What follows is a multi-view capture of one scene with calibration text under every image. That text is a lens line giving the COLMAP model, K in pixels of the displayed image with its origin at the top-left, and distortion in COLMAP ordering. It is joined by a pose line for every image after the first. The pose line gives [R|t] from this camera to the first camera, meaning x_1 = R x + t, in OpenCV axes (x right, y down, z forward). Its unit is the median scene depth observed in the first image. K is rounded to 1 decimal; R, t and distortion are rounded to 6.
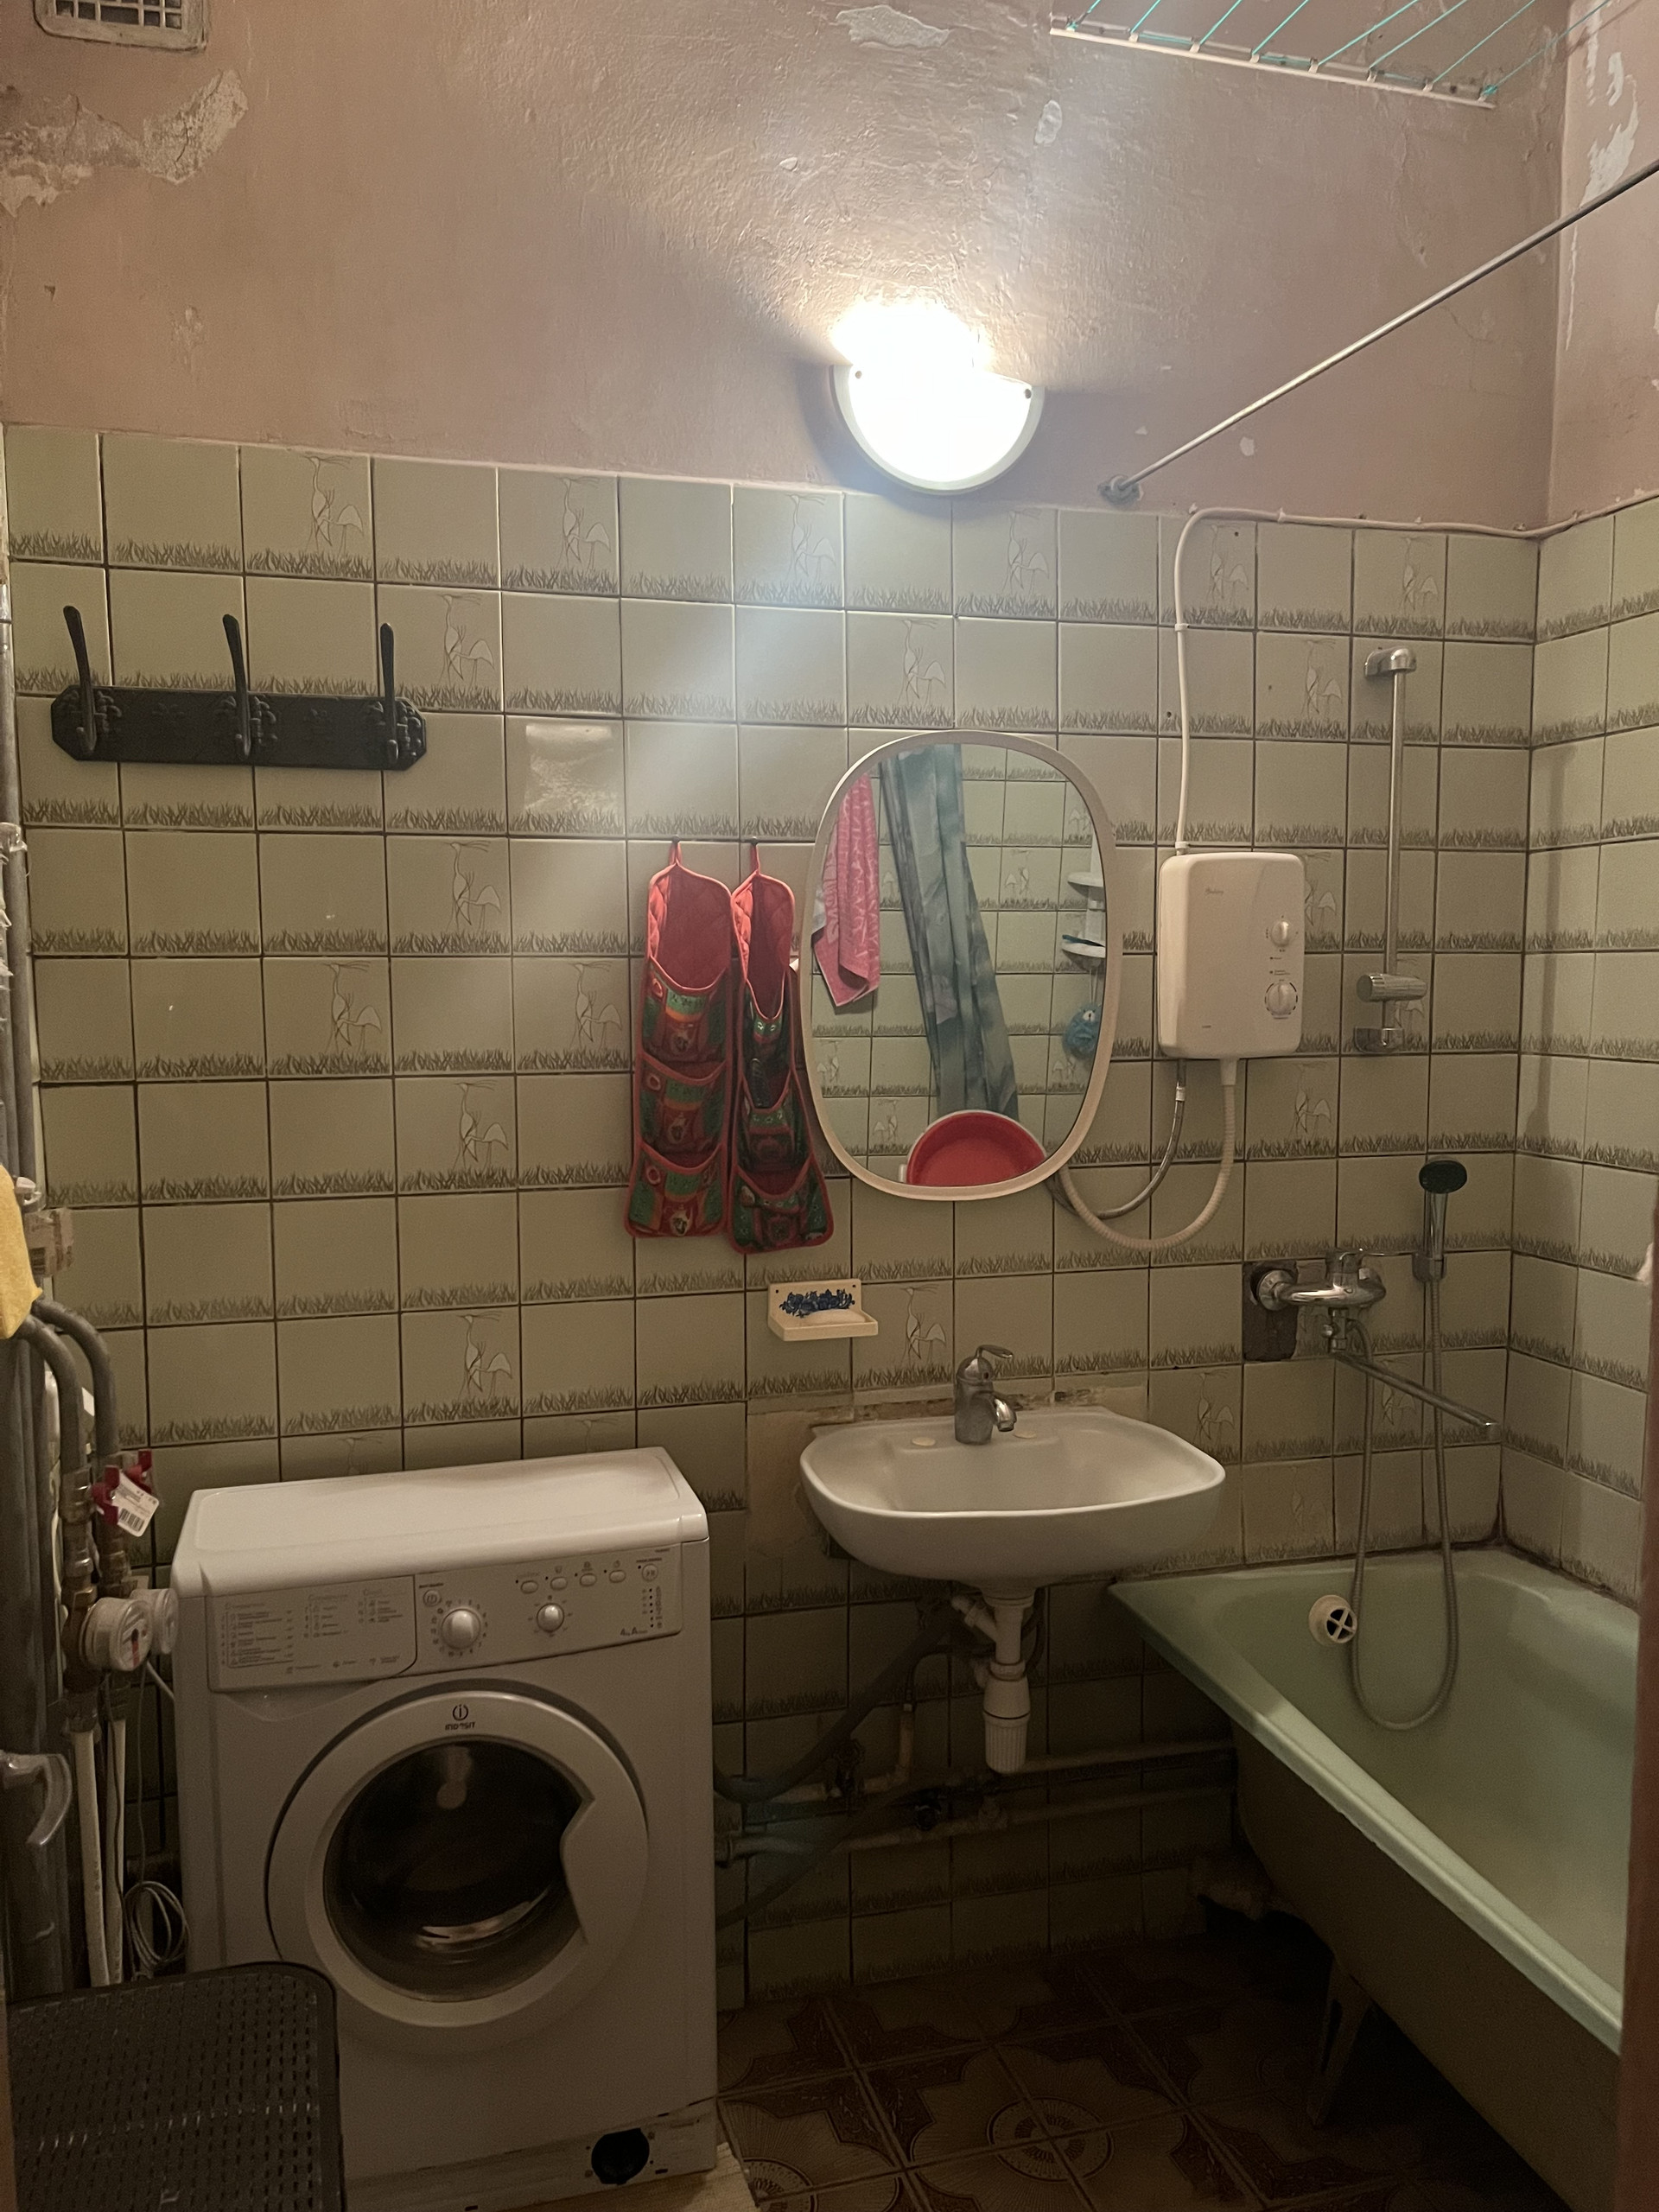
lens RADIAL K [[1696.0, 0, 844.8], [0, 1696.0, 1138.2], [0, 0, 1]] dist [0.067929, -0.100903]
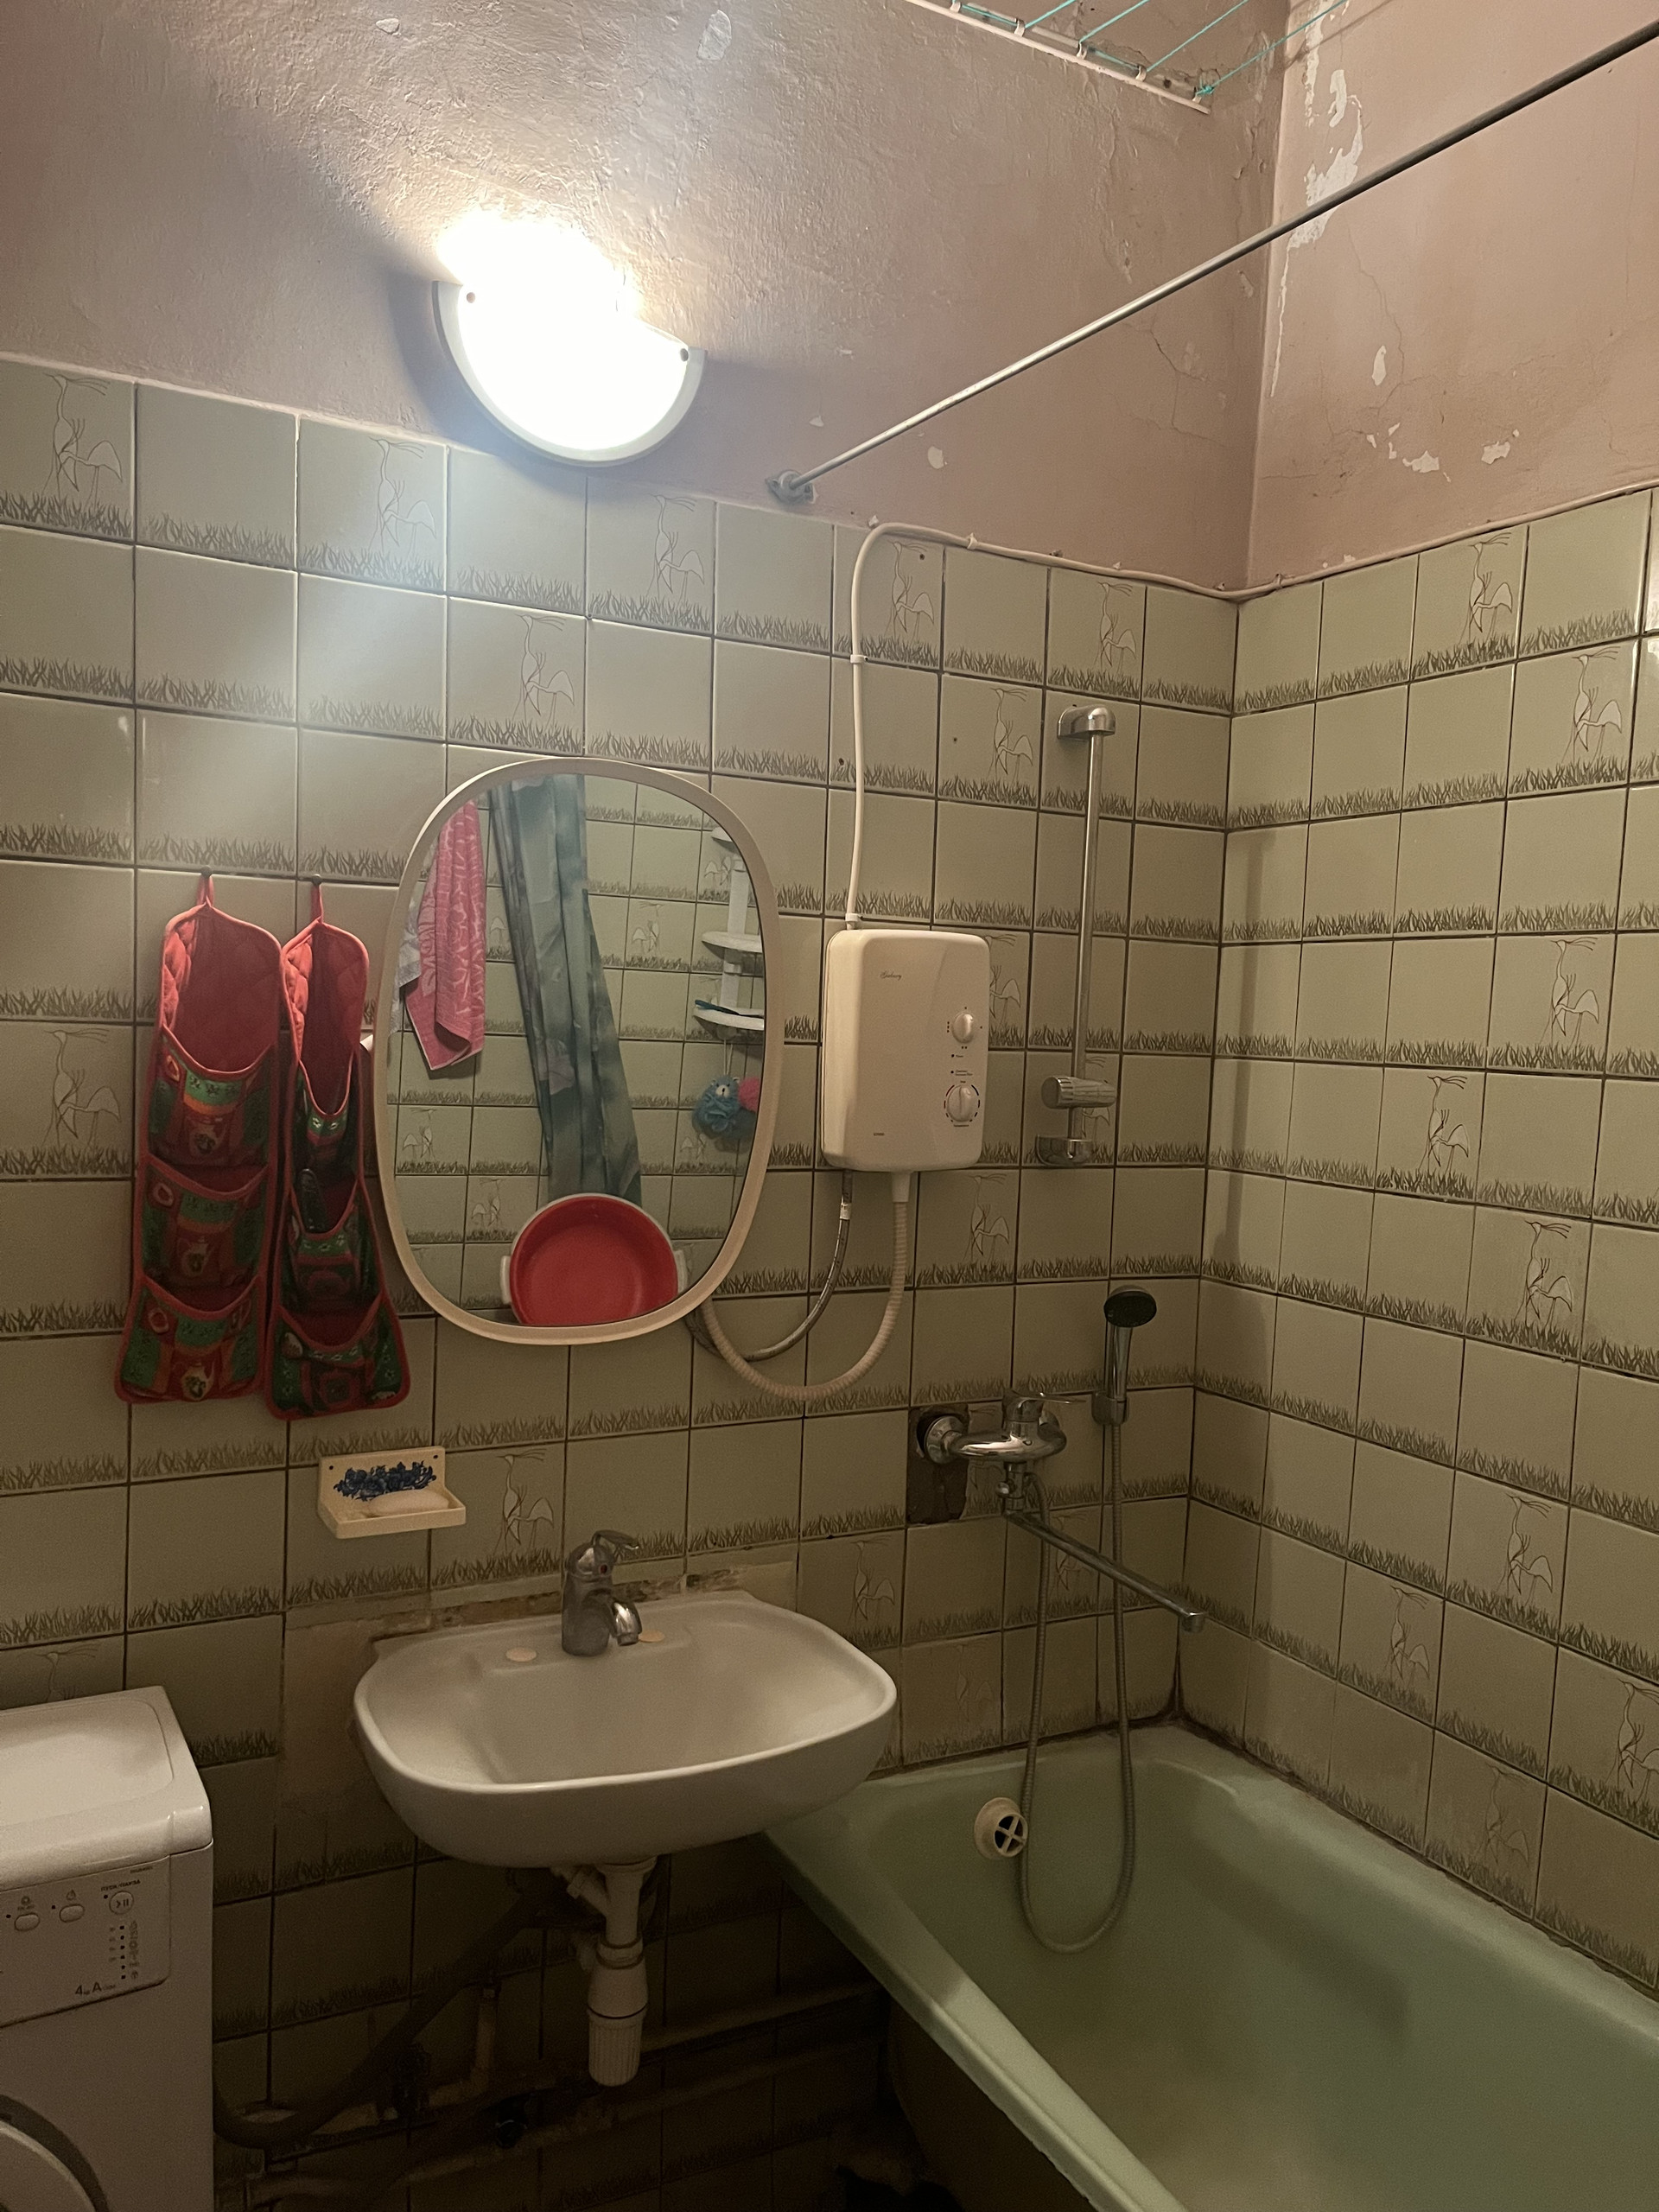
lens RADIAL K [[1696.0, 0, 844.8], [0, 1696.0, 1138.2], [0, 0, 1]] dist [0.067929, -0.100903]
pose [[0.973404, 0.026986, 0.227499, 0.005993], [-0.021510, 0.999417, -0.026517, -0.040636], [-0.228082, 0.020919, 0.973417, 0.187482]]
